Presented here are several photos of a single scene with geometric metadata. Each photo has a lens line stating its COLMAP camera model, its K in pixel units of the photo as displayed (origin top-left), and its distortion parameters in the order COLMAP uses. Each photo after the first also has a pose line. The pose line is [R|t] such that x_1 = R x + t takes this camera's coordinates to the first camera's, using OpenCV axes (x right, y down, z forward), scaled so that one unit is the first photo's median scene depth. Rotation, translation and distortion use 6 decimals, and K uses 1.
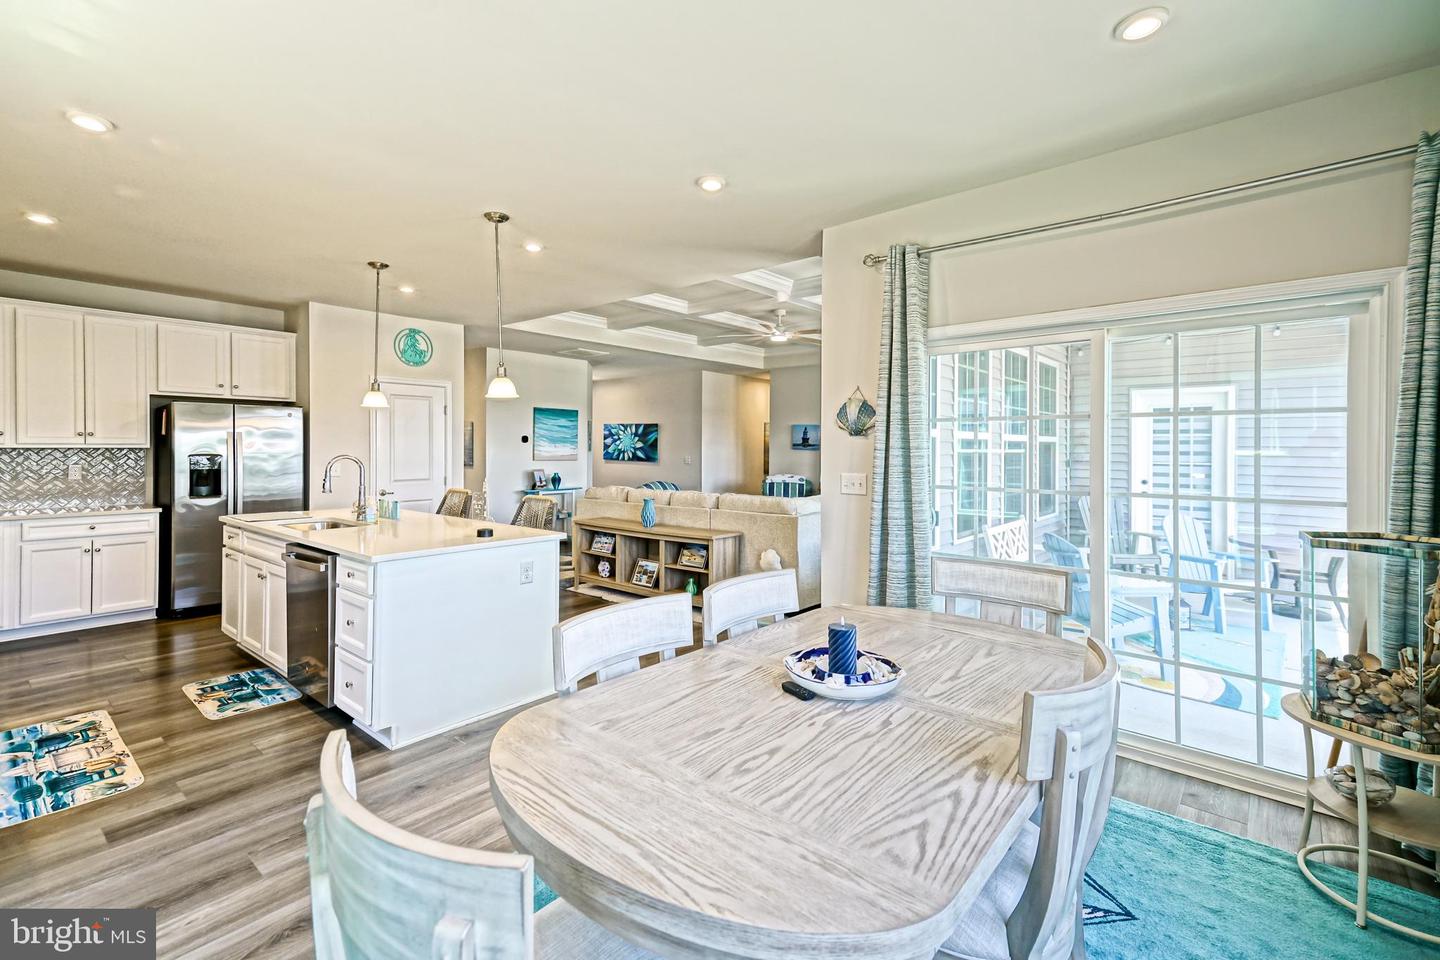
lens RADIAL K [[636.2, 0, 715.9], [0, 636.2, 445.3], [0, 0, 1]] dist [0.044659, -0.002720]
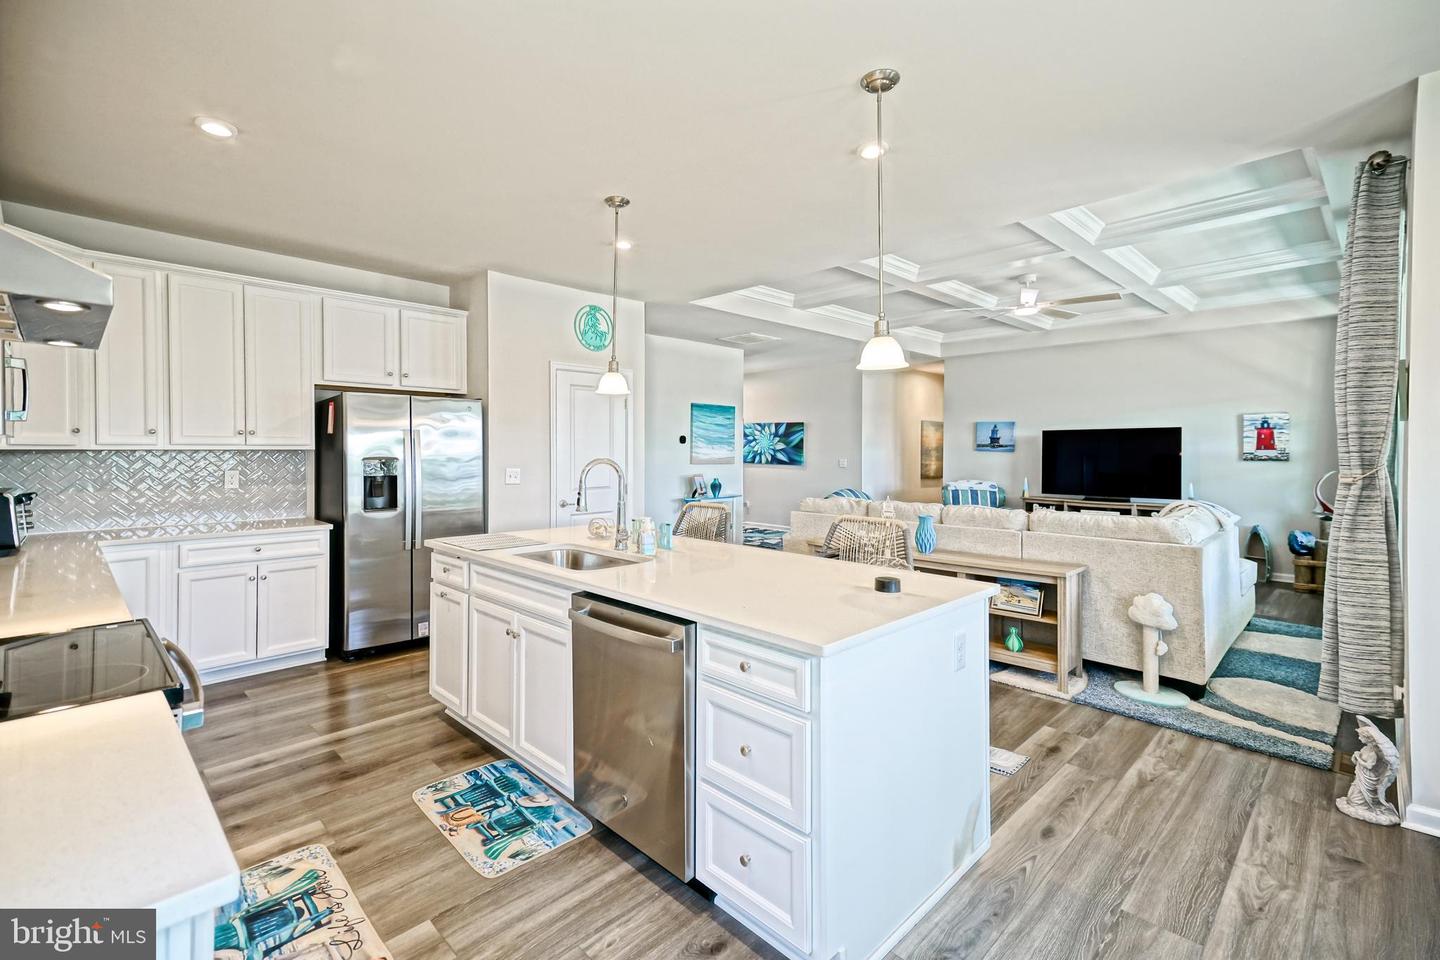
lens RADIAL K [[636.2, 0, 730.2], [0, 636.2, 449.4], [0, 0, 1]] dist [0.044659, -0.002720]
pose [[0.997496, -0.002737, -0.070675, -0.271160], [0.002887, 0.999994, 0.002015, 0.003255], [0.070669, -0.002214, 0.997497, 0.217890]]
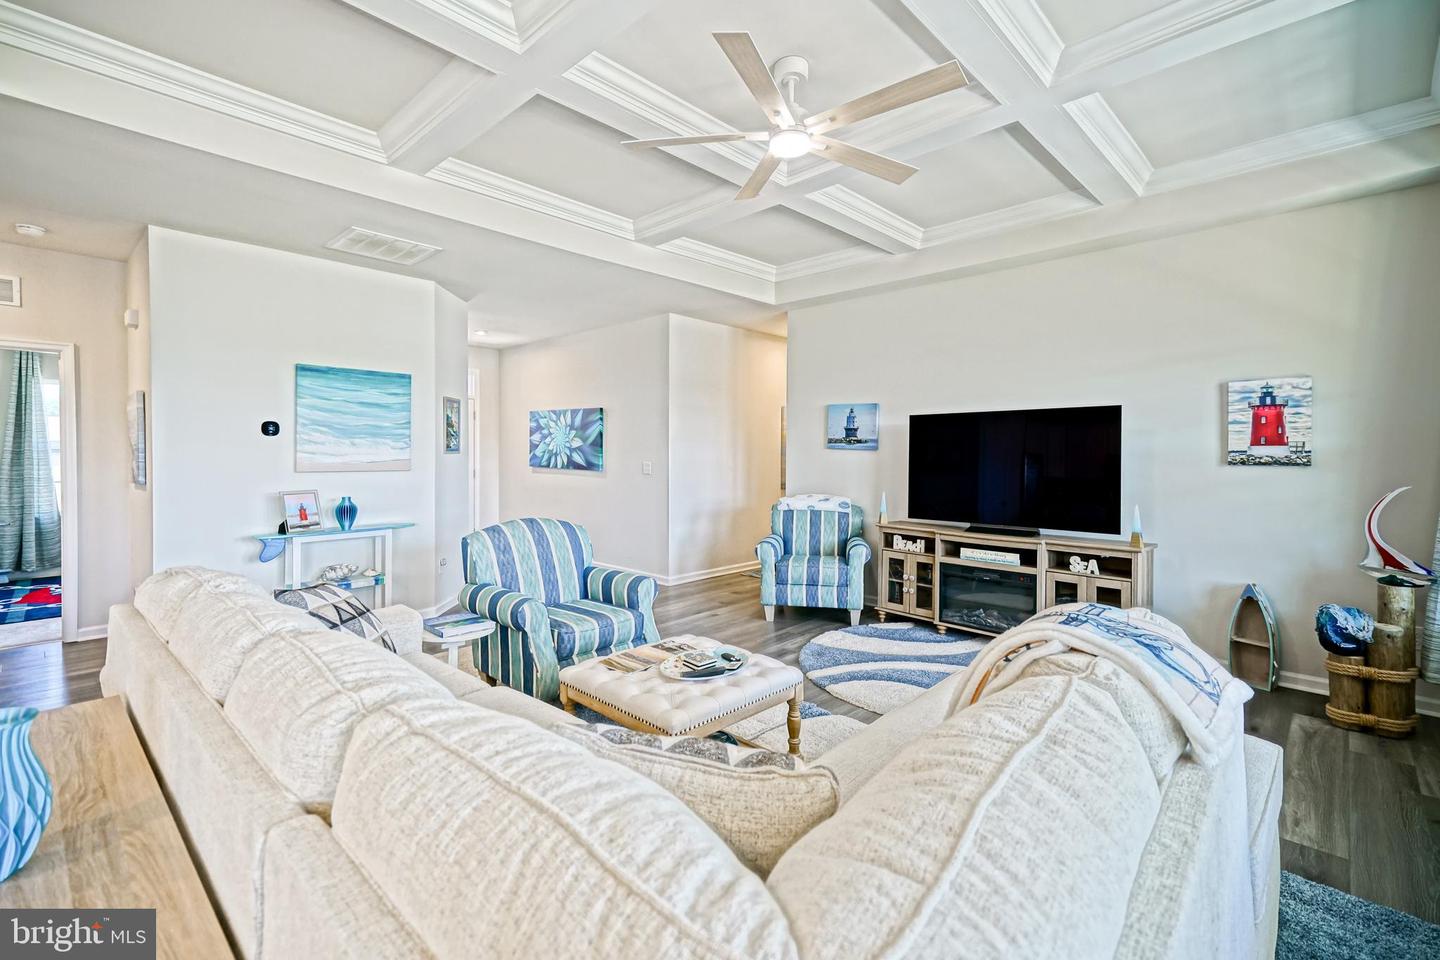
lens RADIAL K [[636.2, 0, 742.7], [0, 636.2, 454.6], [0, 0, 1]] dist [0.044659, -0.002720]
pose [[0.999549, -0.003271, -0.029851, 0.115471], [0.003532, 0.999956, 0.008667, 0.011114], [0.029821, -0.008769, 0.999517, 0.812092]]
